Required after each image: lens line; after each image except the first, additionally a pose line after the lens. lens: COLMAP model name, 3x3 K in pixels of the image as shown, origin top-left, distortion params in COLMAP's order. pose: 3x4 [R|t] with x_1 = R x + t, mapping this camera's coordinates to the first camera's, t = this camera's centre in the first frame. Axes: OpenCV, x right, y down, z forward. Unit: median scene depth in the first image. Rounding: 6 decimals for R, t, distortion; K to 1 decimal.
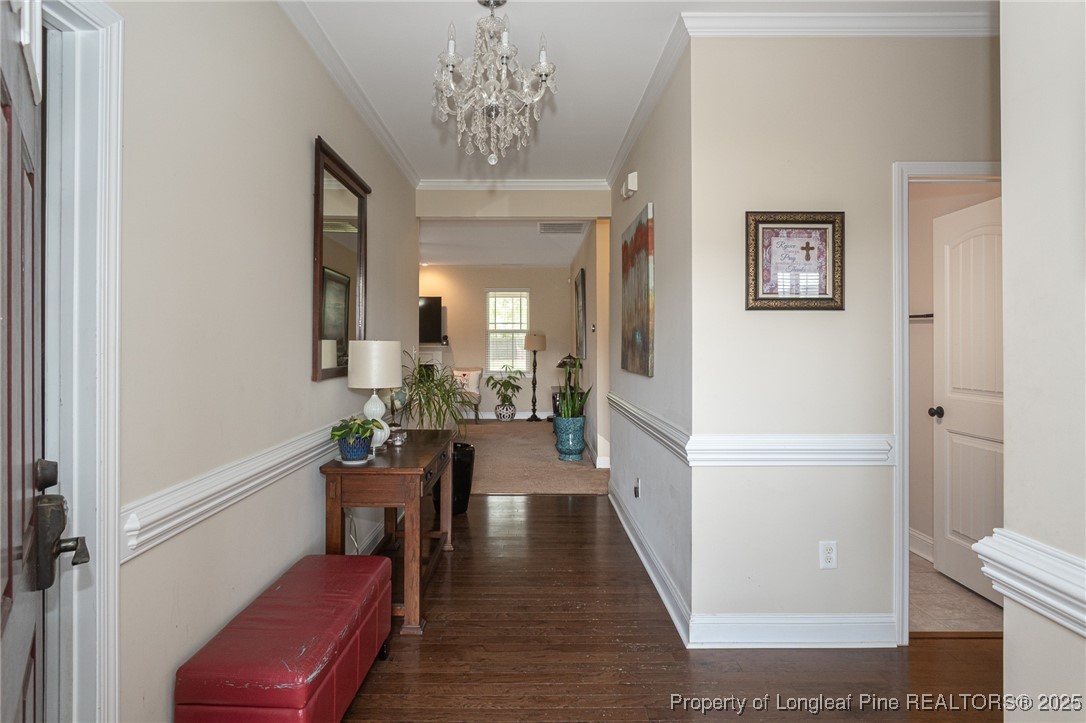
lens RADIAL K [[561.4, 0, 542.8], [0, 561.4, 355.7], [0, 0, 1]] dist [-0.007217, -0.000546]
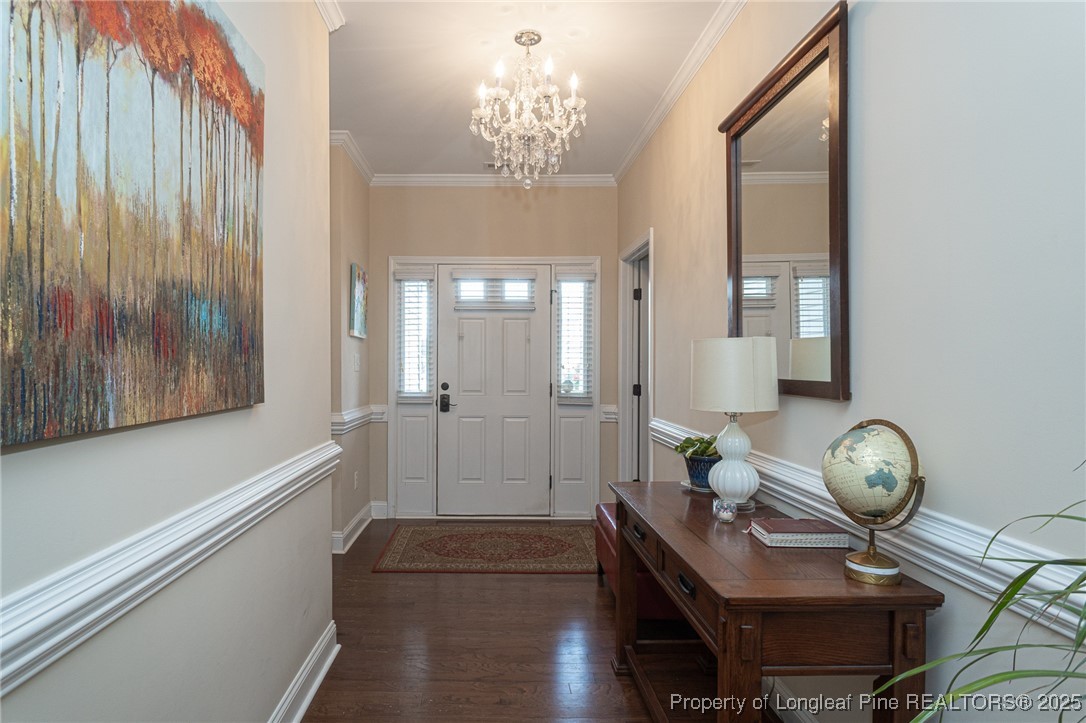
lens RADIAL K [[561.4, 0, 542.8], [0, 561.4, 355.7], [0, 0, 1]] dist [-0.007217, -0.000546]
pose [[-0.998370, 0.001416, -0.057057, -0.049137], [0.001963, 0.999953, -0.009532, 0.000673], [0.057040, -0.009628, -0.998325, 1.890915]]
